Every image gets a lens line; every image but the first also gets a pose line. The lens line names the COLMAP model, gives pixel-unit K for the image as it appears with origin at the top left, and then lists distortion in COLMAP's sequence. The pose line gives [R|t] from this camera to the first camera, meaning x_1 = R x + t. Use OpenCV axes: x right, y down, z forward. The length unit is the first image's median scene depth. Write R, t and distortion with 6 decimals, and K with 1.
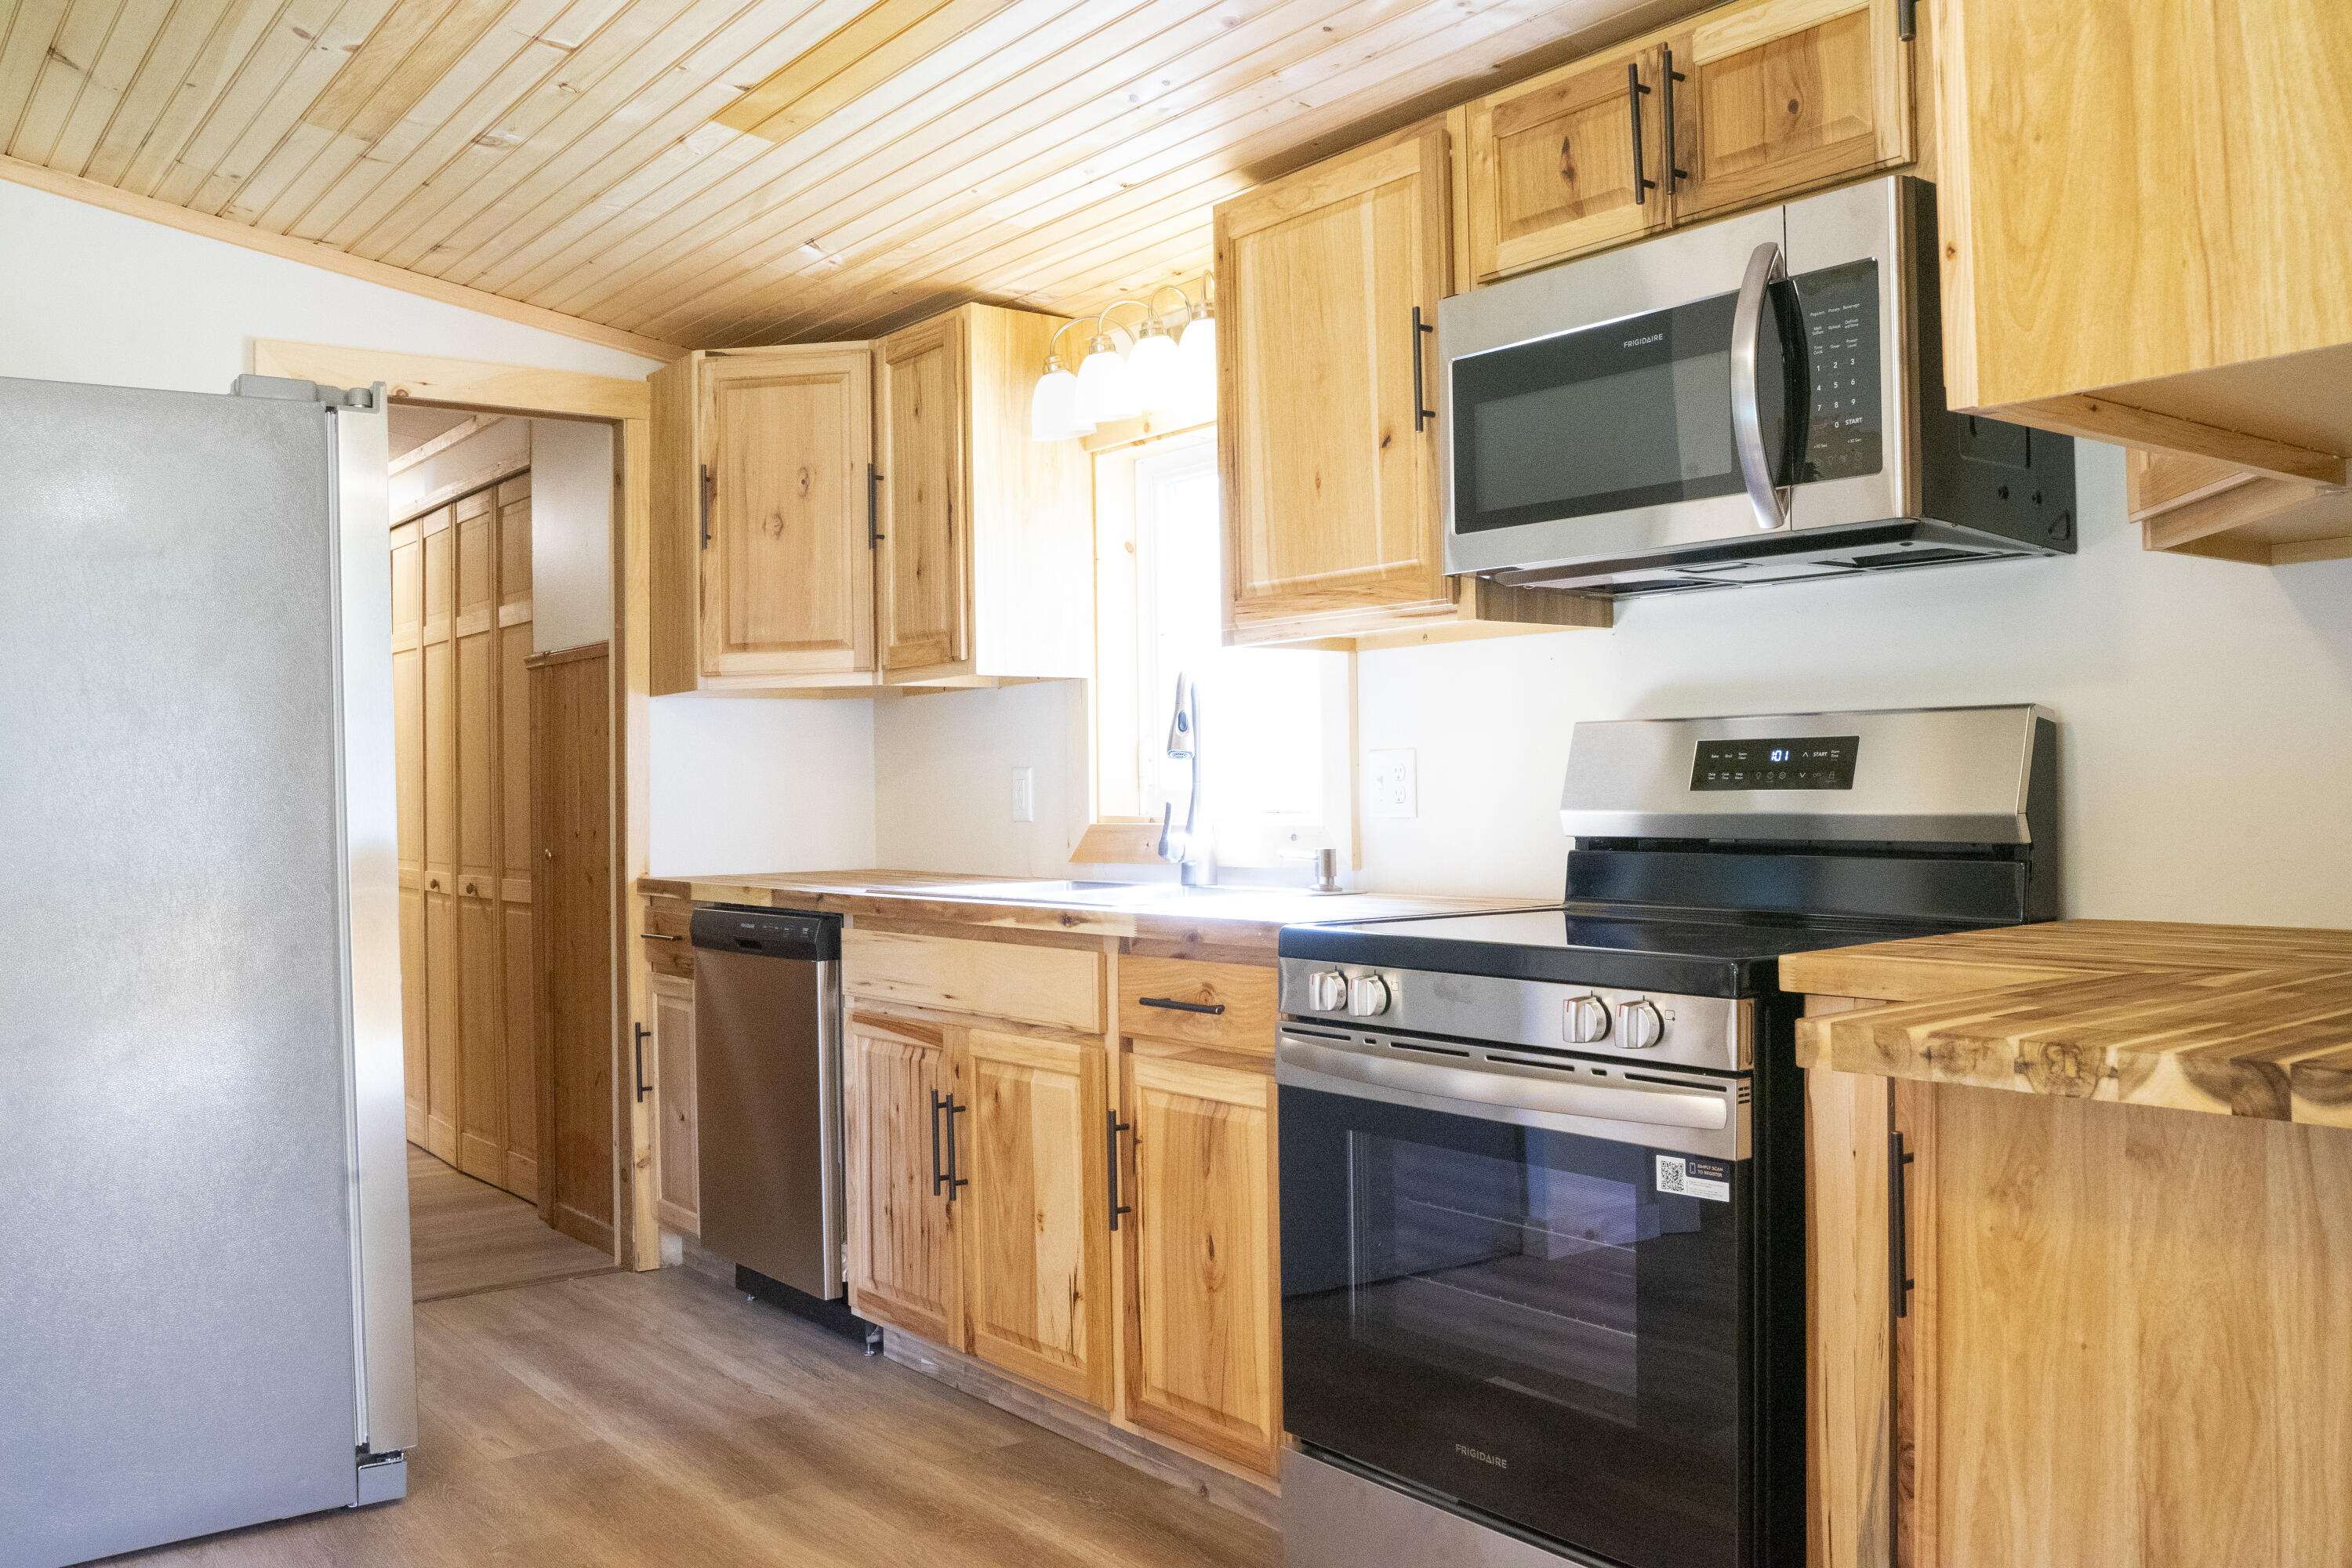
lens RADIAL K [[1972.4, 0, 1176.0], [0, 1972.4, 784.0], [0, 0, 1]] dist [-0.143602, 0.163601]
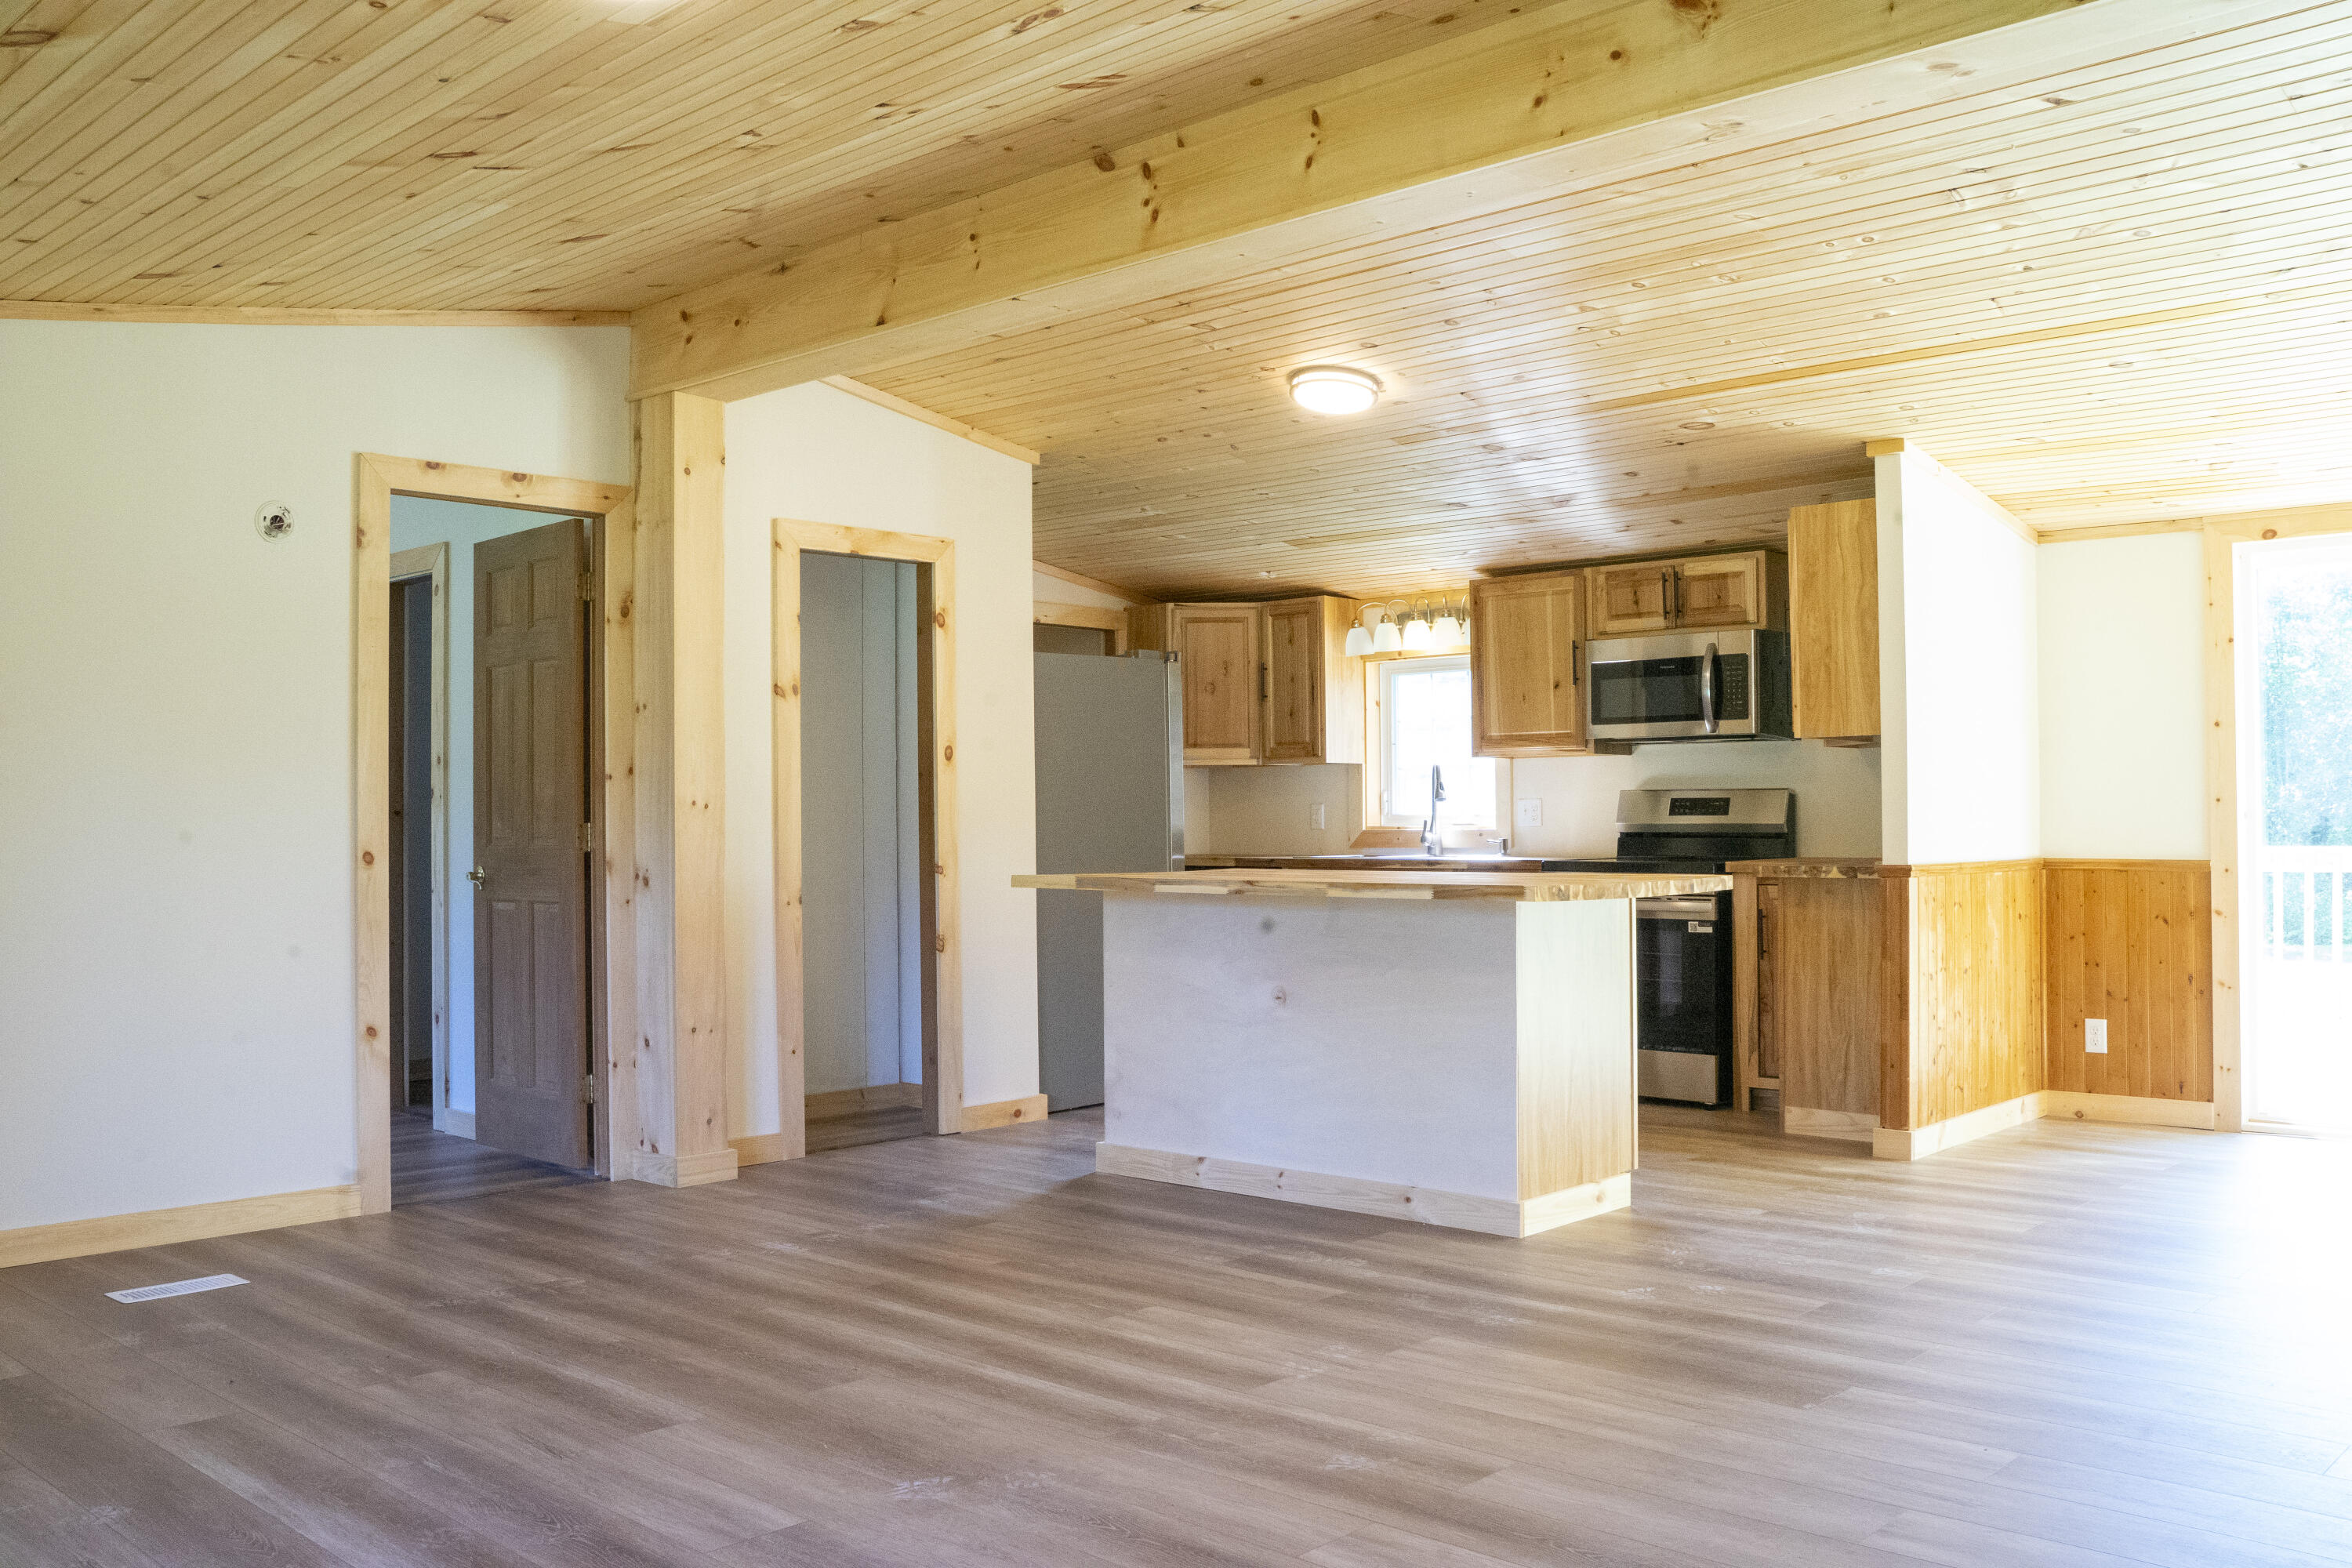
lens RADIAL K [[1994.4, 0, 1160.8], [0, 1994.4, 787.0], [0, 0, 1]] dist [-0.075390, 0.005251]
pose [[0.986327, 0.010889, 0.164437, -0.910718], [-0.008666, 0.999861, -0.014228, 0.009110], [-0.164569, 0.012609, 0.986285, -1.674019]]
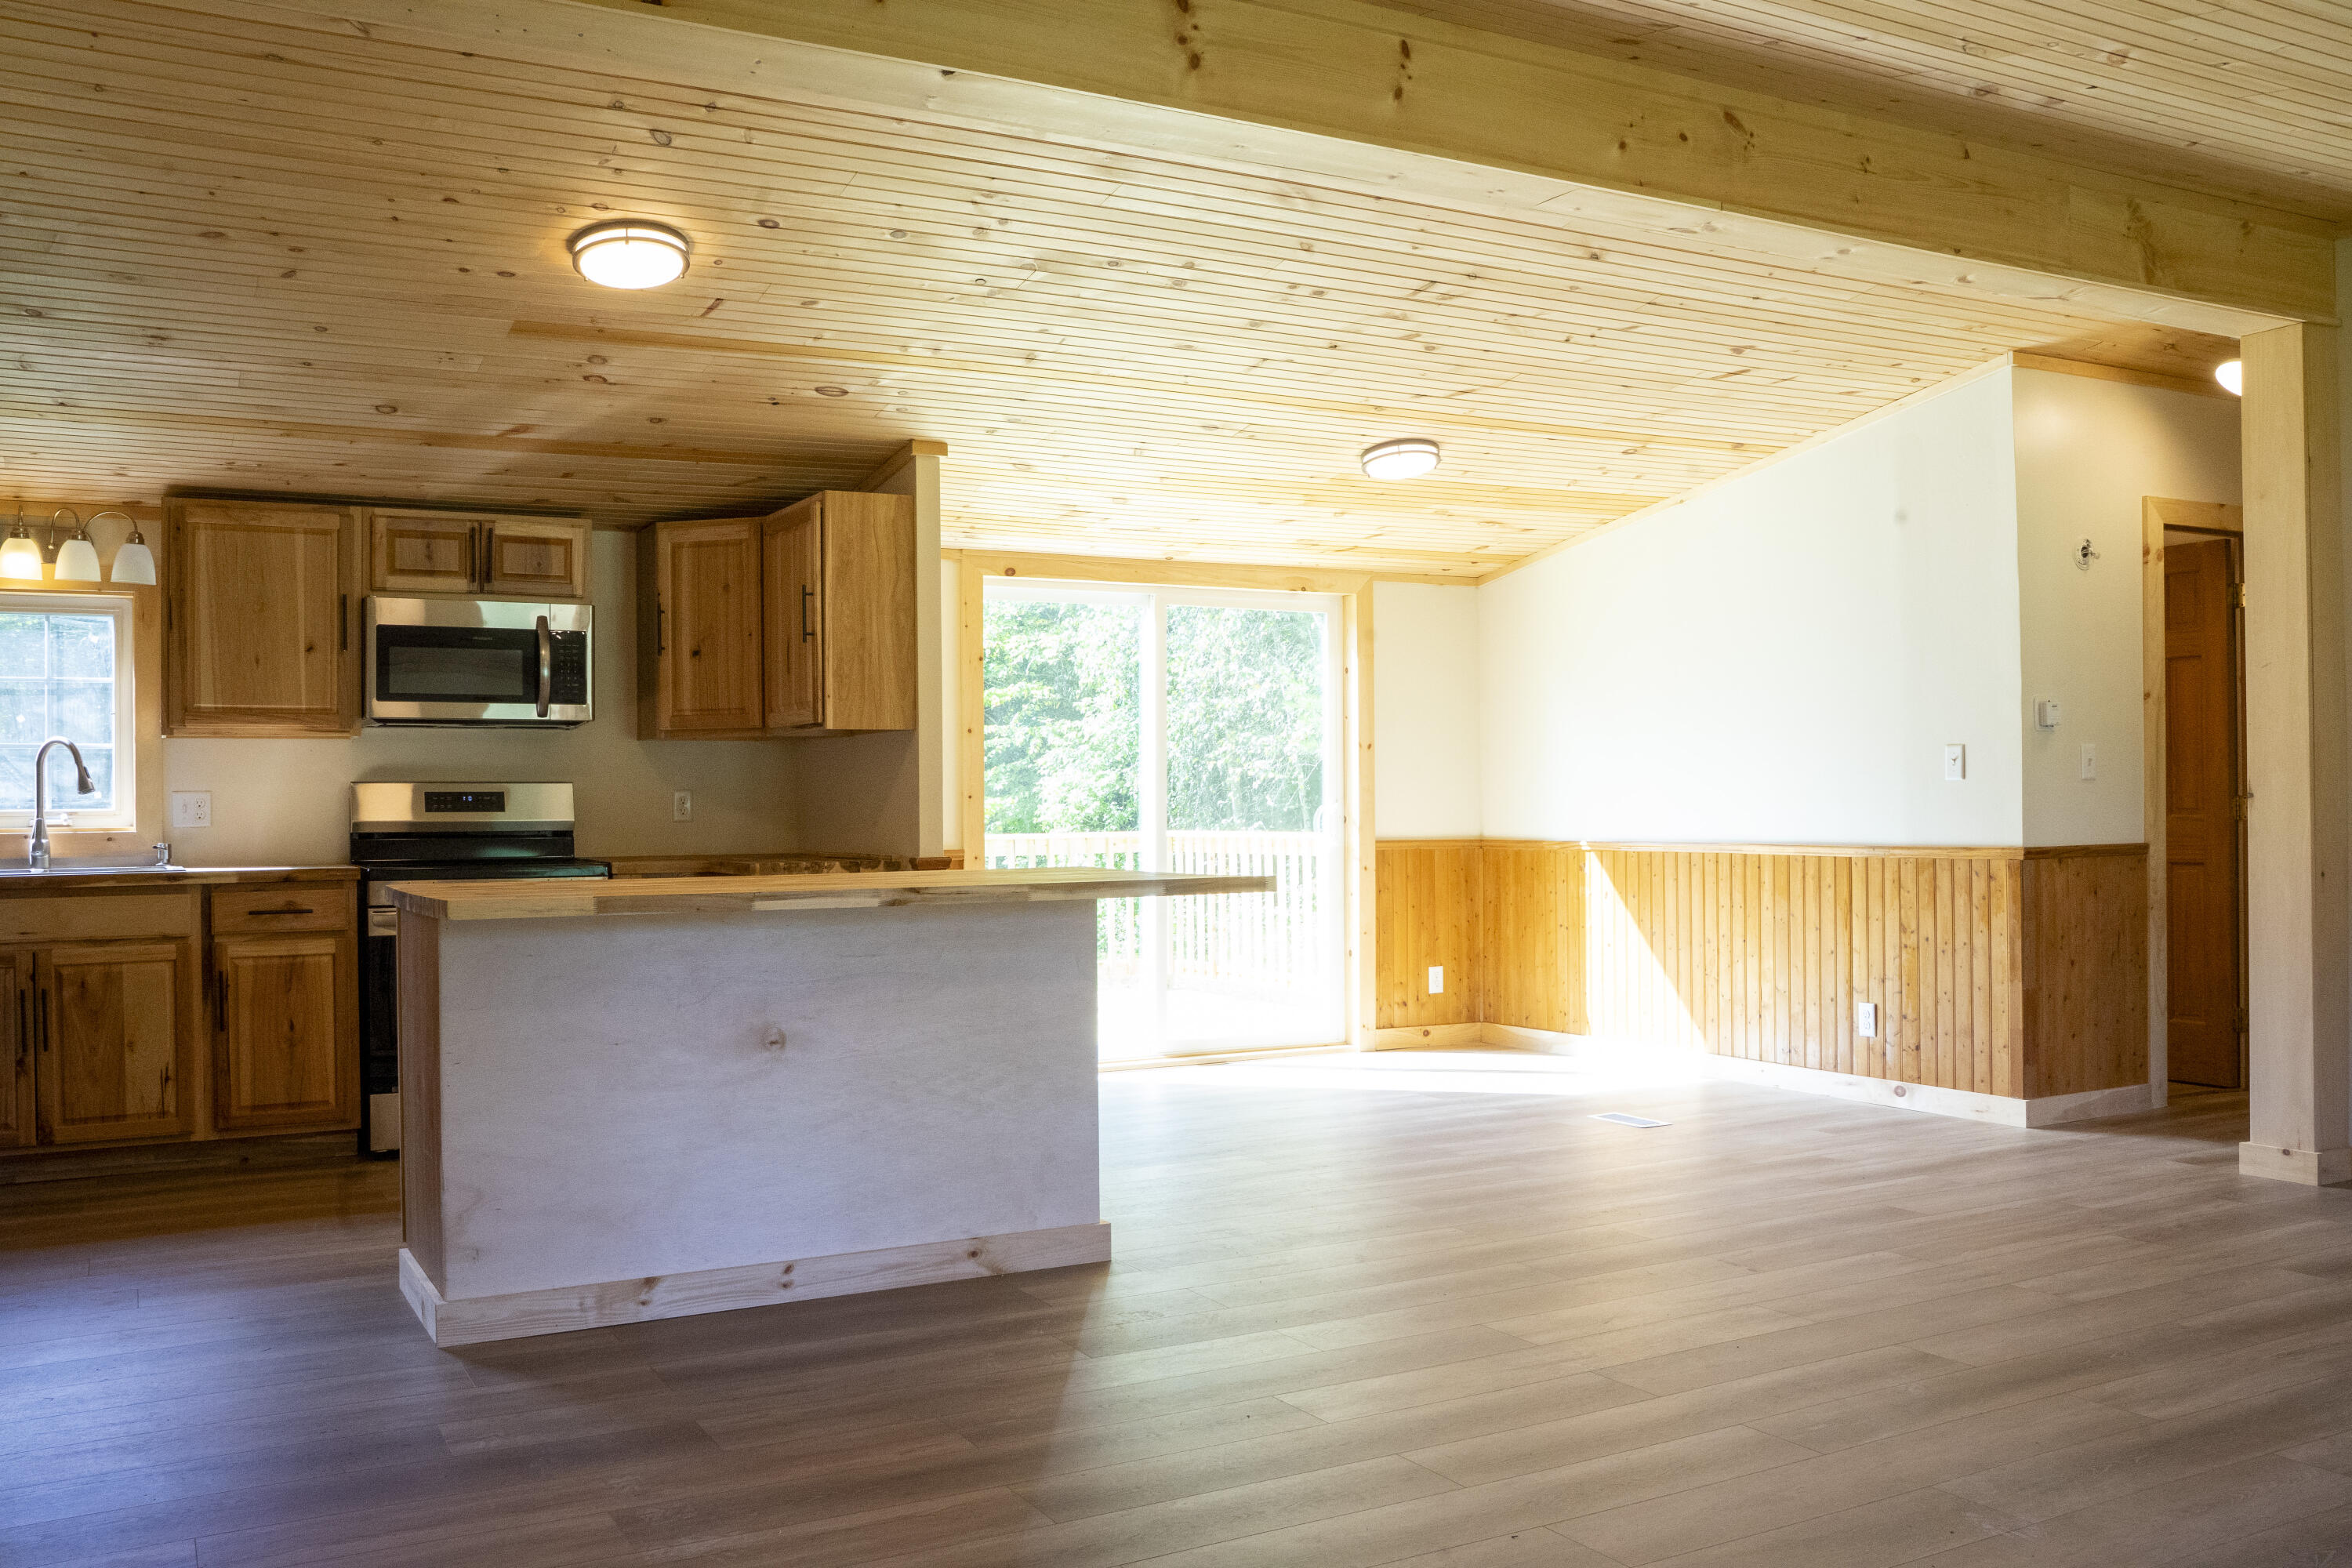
lens RADIAL K [[1994.4, 0, 1160.8], [0, 1994.4, 787.0], [0, 0, 1]] dist [-0.075390, 0.005251]
pose [[0.144983, 0.021170, 0.989208, -1.943496], [0.004041, 0.999750, -0.021988, 0.028267], [-0.989426, 0.007185, 0.144862, -0.242817]]
